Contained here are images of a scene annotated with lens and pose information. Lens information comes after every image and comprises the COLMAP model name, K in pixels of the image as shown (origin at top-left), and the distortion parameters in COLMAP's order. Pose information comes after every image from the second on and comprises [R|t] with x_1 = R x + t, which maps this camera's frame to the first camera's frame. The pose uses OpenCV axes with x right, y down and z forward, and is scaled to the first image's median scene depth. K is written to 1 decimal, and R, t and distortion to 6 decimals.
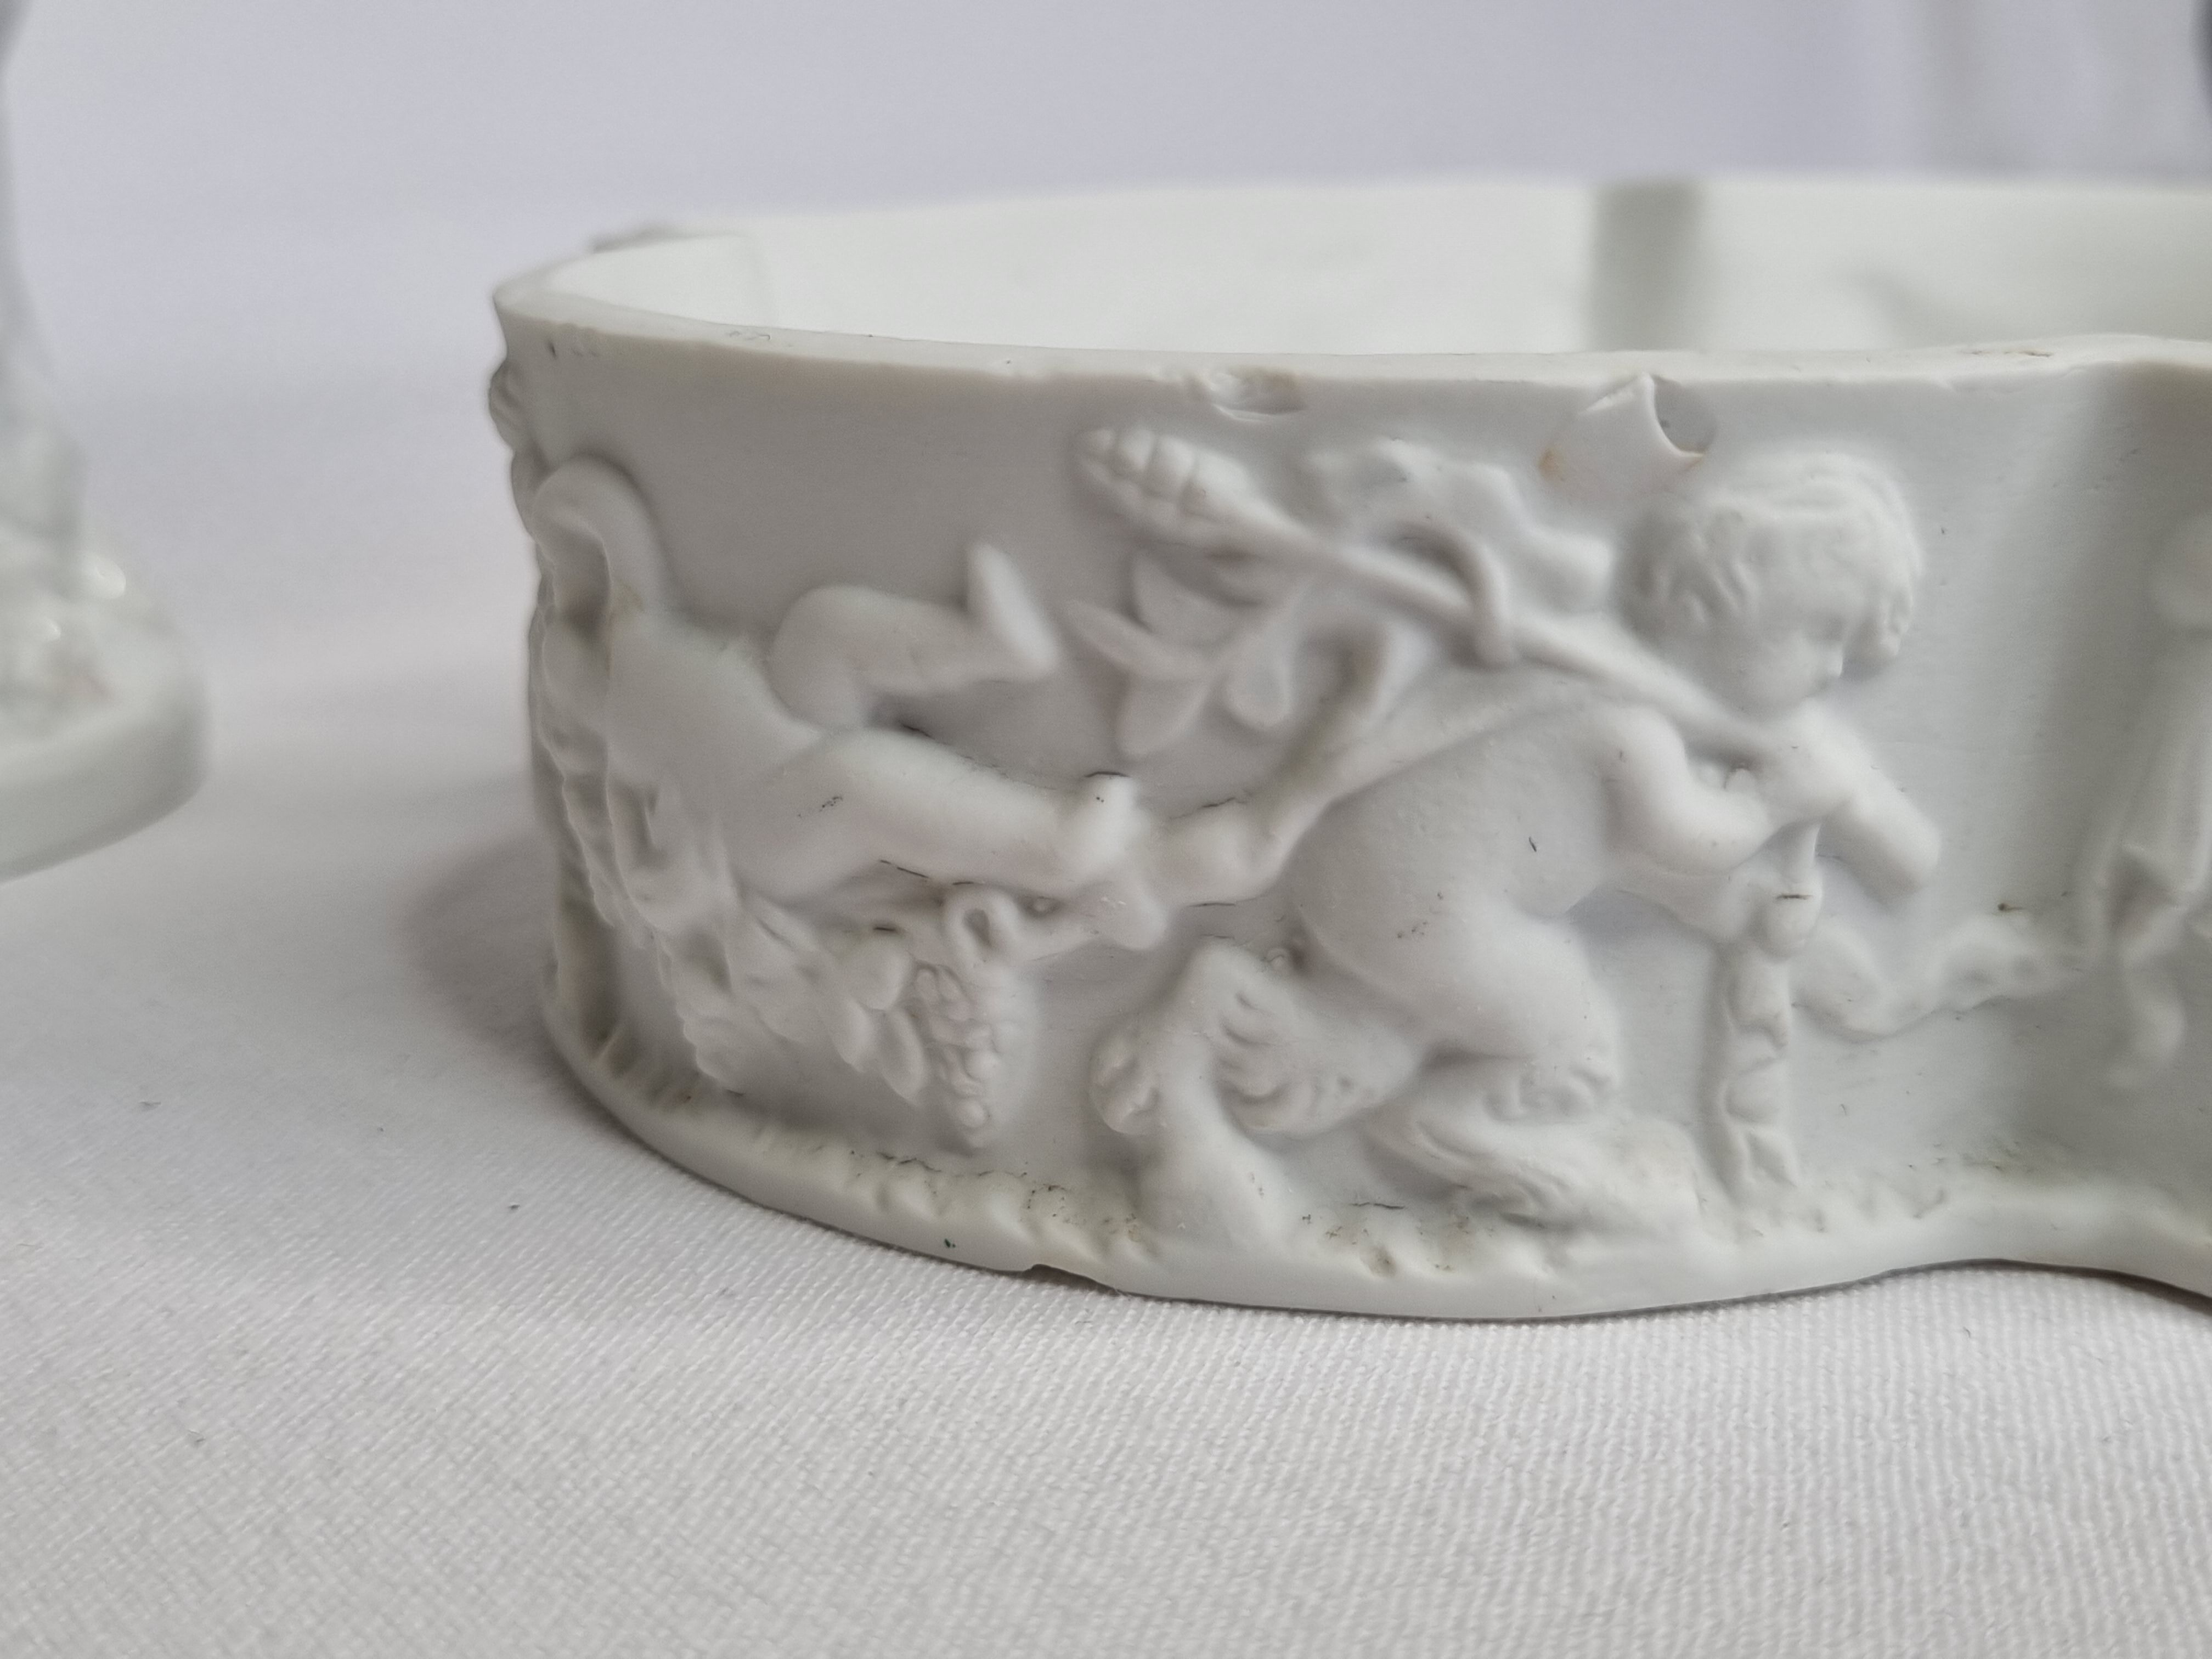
lens RADIAL K [[2840.8, 0, 1106.0], [0, 2840.8, 829.5], [0, 0, 1]] dist [-0.006307, 0.036429]
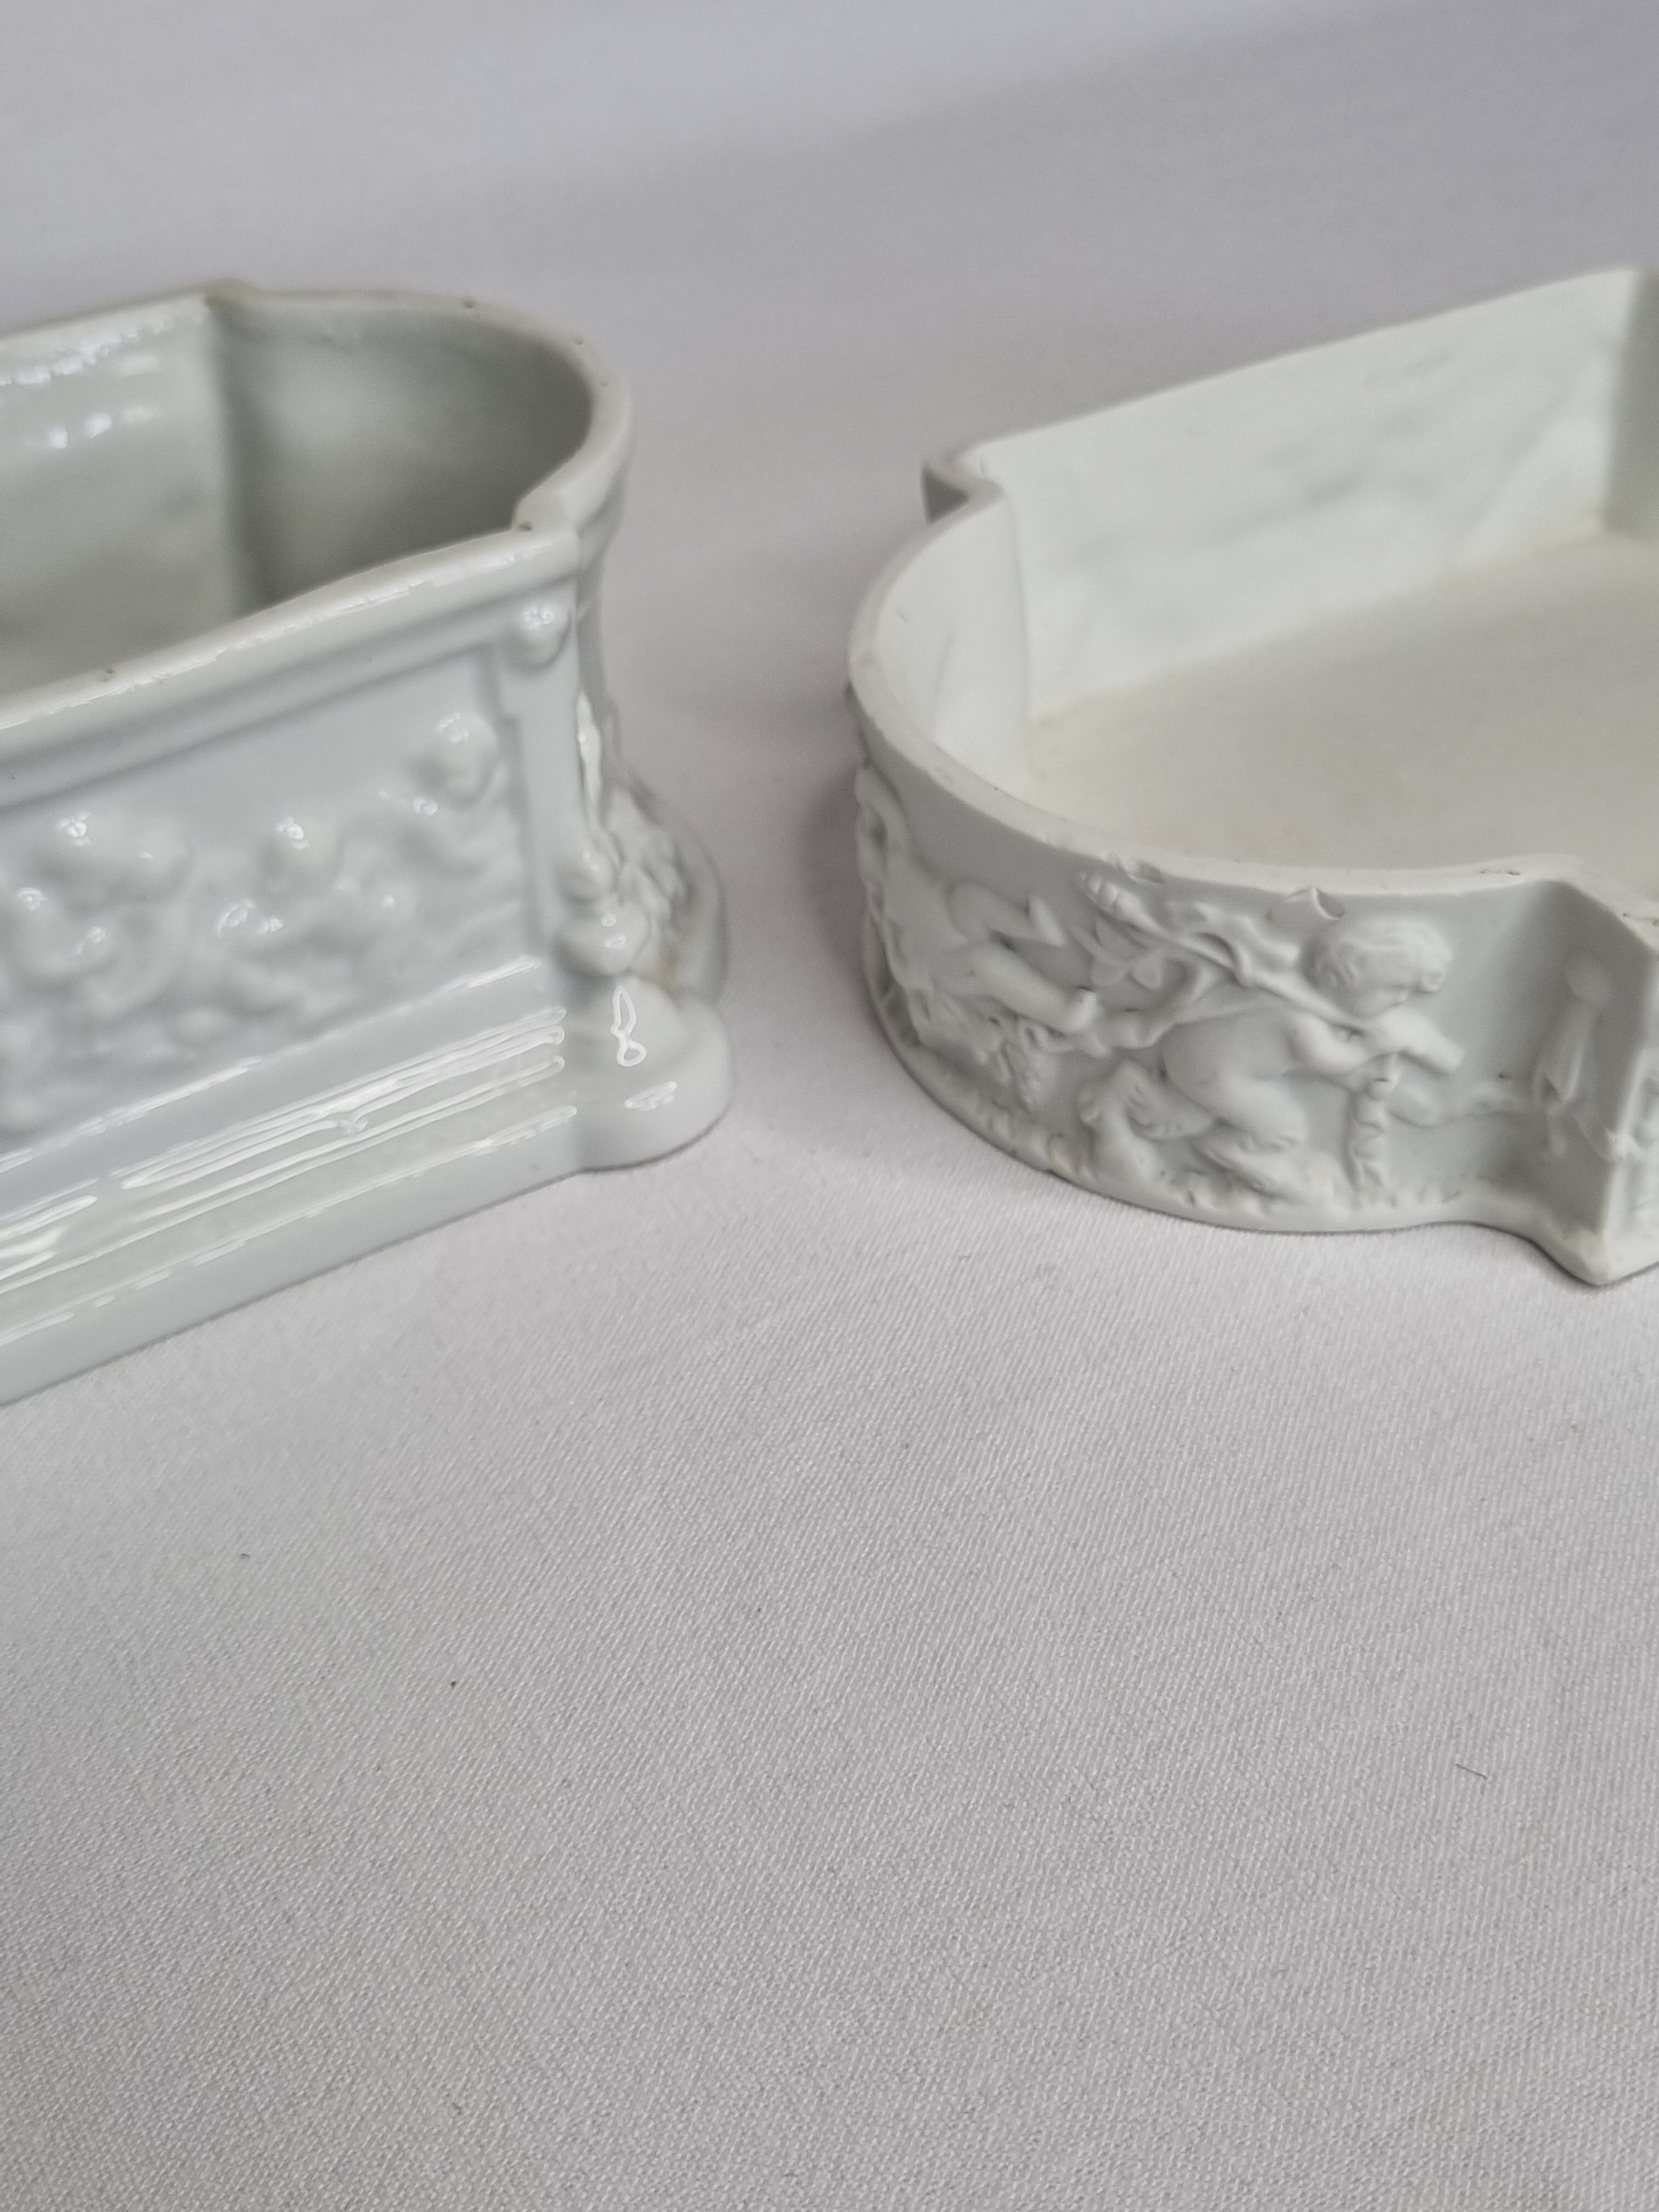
lens RADIAL K [[2840.8, 0, 829.5], [0, 2840.8, 1106.0], [0, 0, 1]] dist [-0.006307, 0.036429]
pose [[0.966151, 0.131574, -0.221903, 0.316280], [-0.035449, 0.919713, 0.390987, -0.807368], [0.255531, -0.369886, 0.893246, -1.103328]]
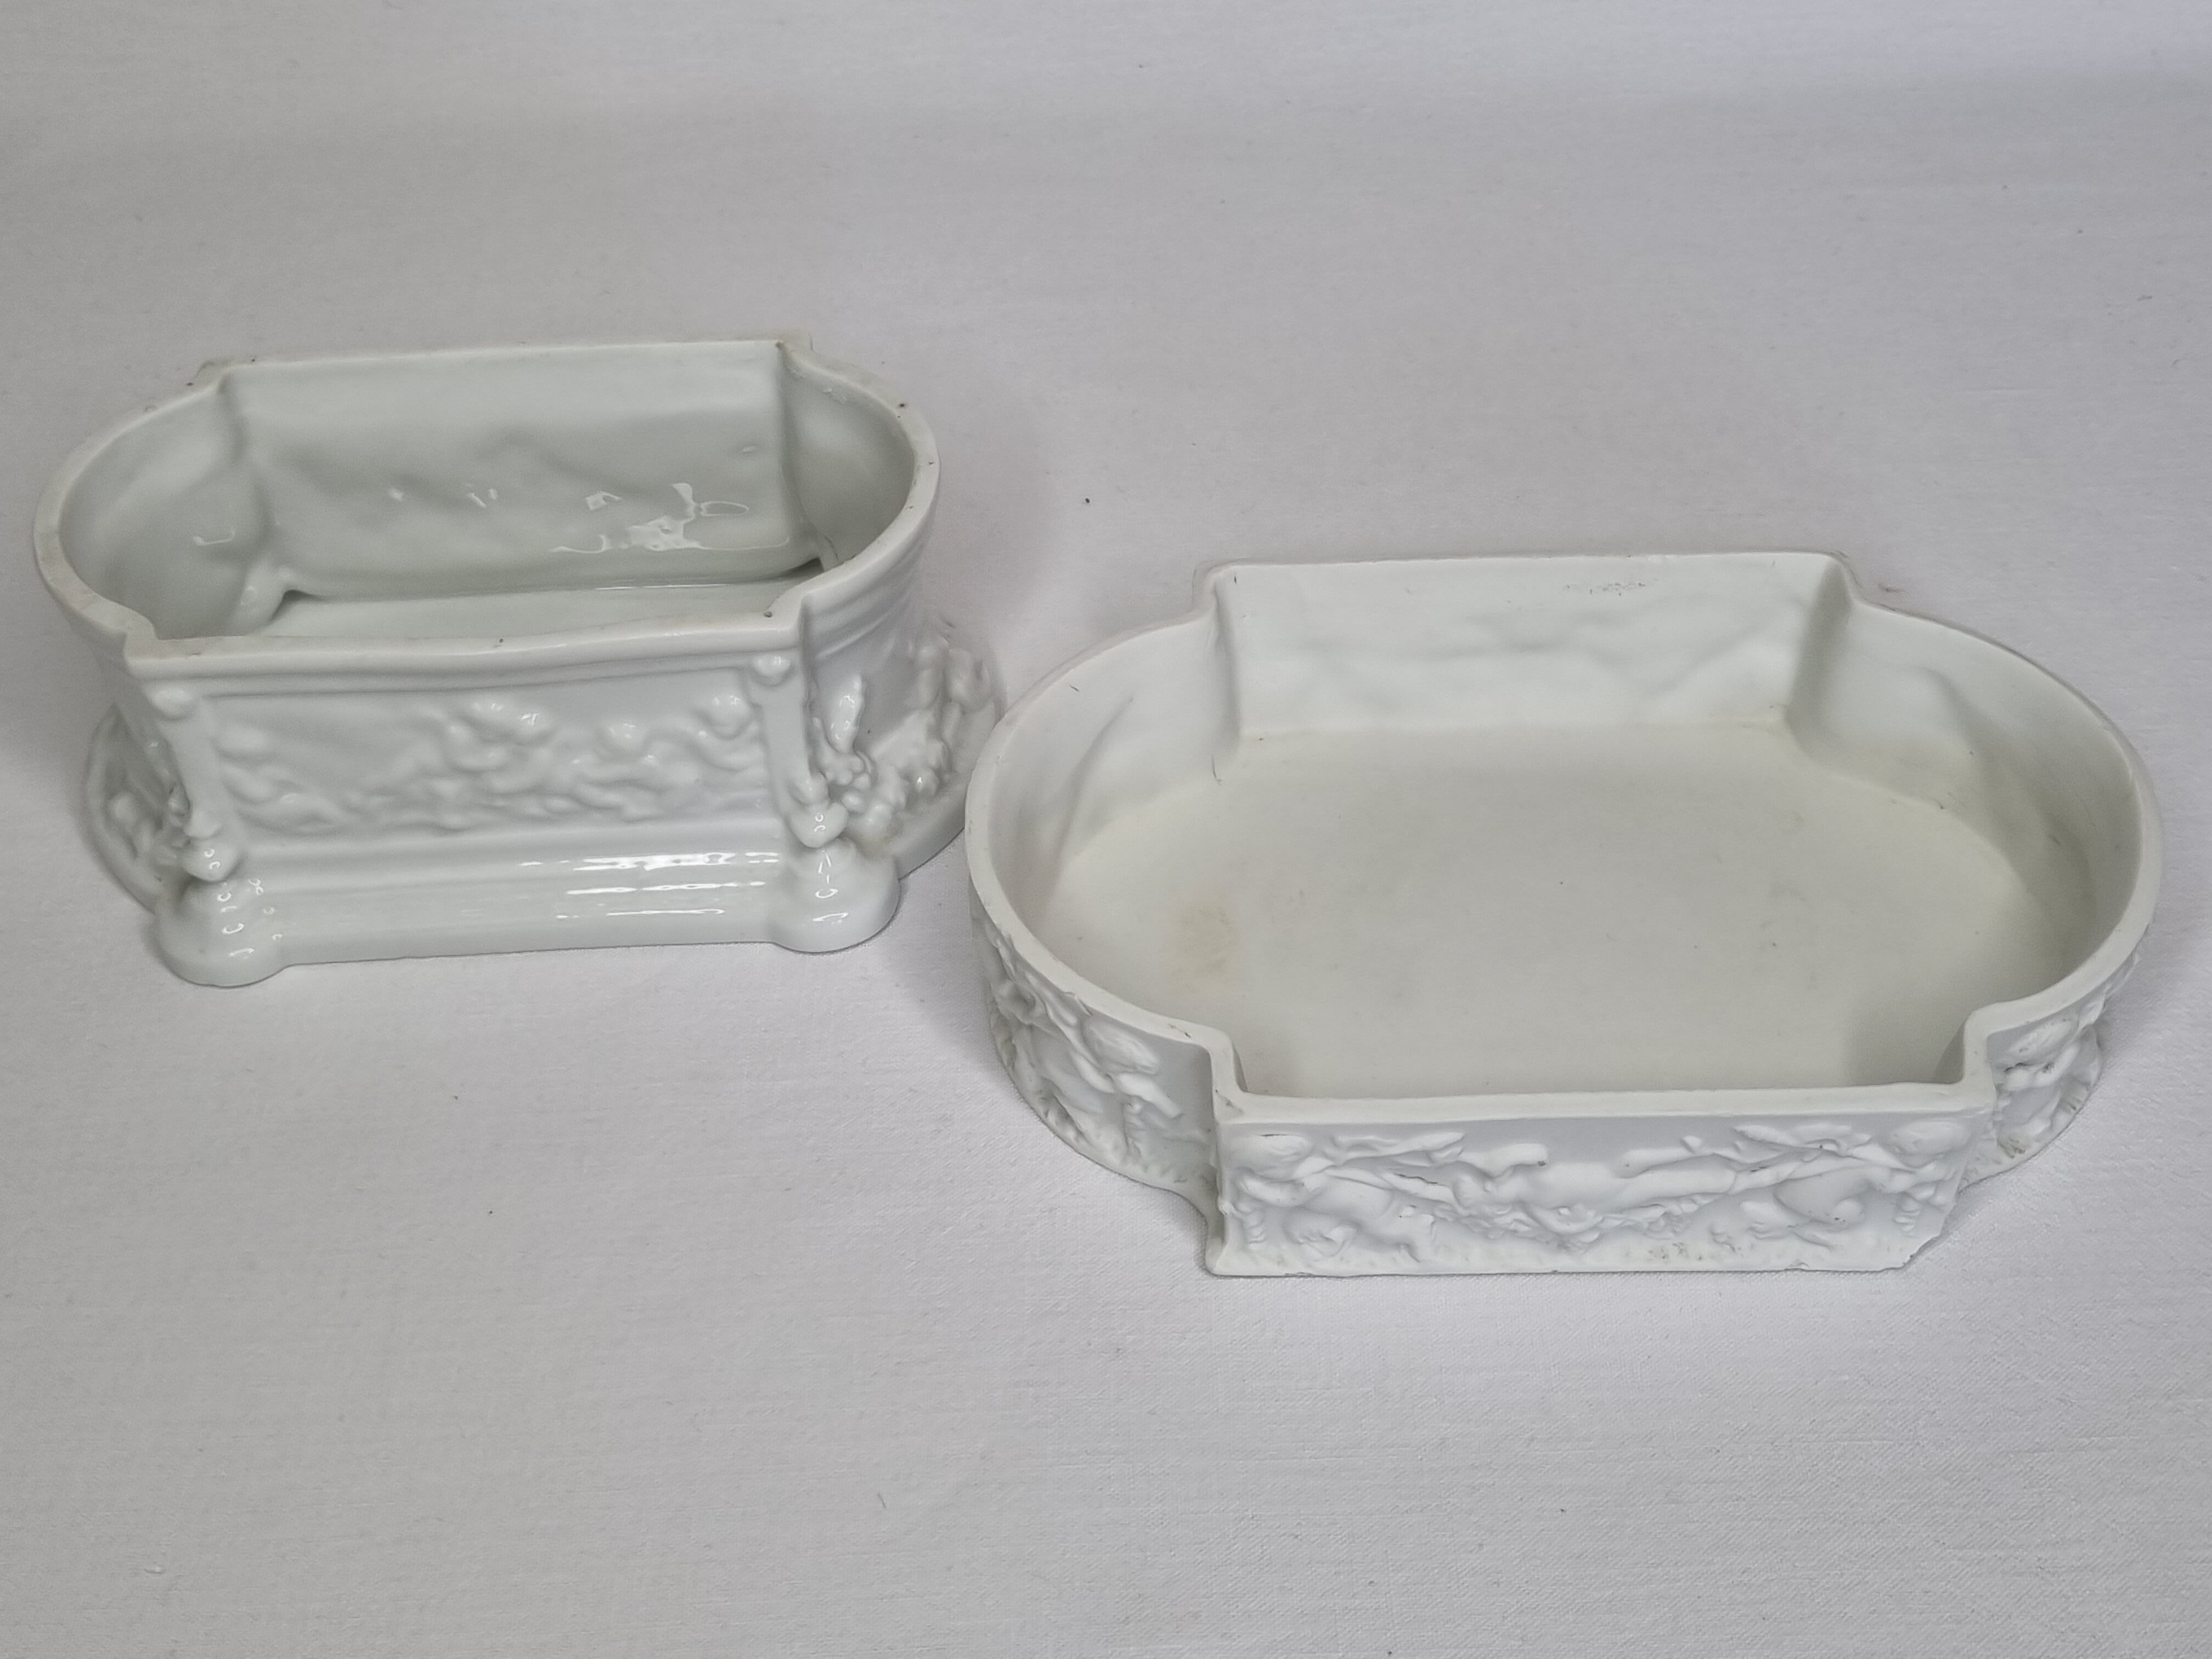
lens RADIAL K [[2840.8, 0, 1106.0], [0, 2840.8, 829.5], [0, 0, 1]] dist [-0.006307, 0.036429]
pose [[0.694514, 0.509163, -0.508334, 1.874642], [-0.149749, 0.793355, 0.590053, -2.378881], [0.703723, -0.333678, 0.627243, -1.177389]]
